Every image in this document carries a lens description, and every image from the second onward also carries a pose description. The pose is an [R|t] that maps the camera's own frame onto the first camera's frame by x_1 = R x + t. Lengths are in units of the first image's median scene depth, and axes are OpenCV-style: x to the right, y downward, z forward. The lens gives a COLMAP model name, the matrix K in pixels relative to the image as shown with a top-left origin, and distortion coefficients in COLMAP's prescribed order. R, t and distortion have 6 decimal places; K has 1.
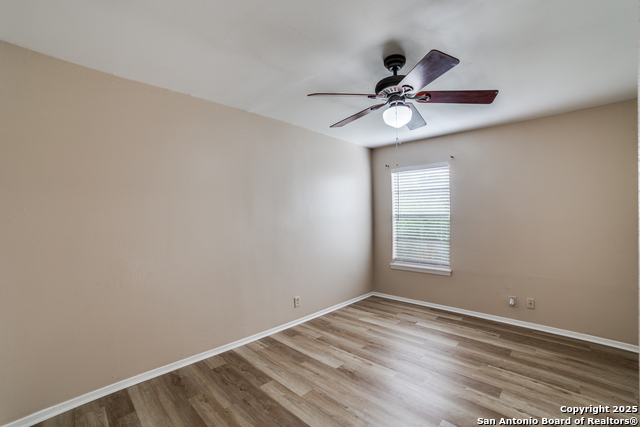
lens RADIAL K [[263.6, 0, 320.6], [0, 263.6, 215.6], [0, 0, 1]] dist [-0.109135, 0.036988]
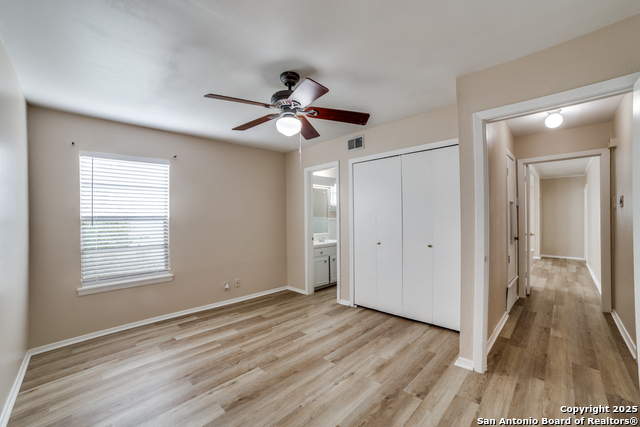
lens RADIAL K [[263.6, 0, 320.6], [0, 263.6, 215.6], [0, 0, 1]] dist [-0.109135, 0.036988]
pose [[0.007246, 0.007146, 0.999948, -0.504442], [0.016125, 0.999844, -0.007262, 0.012137], [-0.999844, 0.016177, 0.007130, 0.509588]]
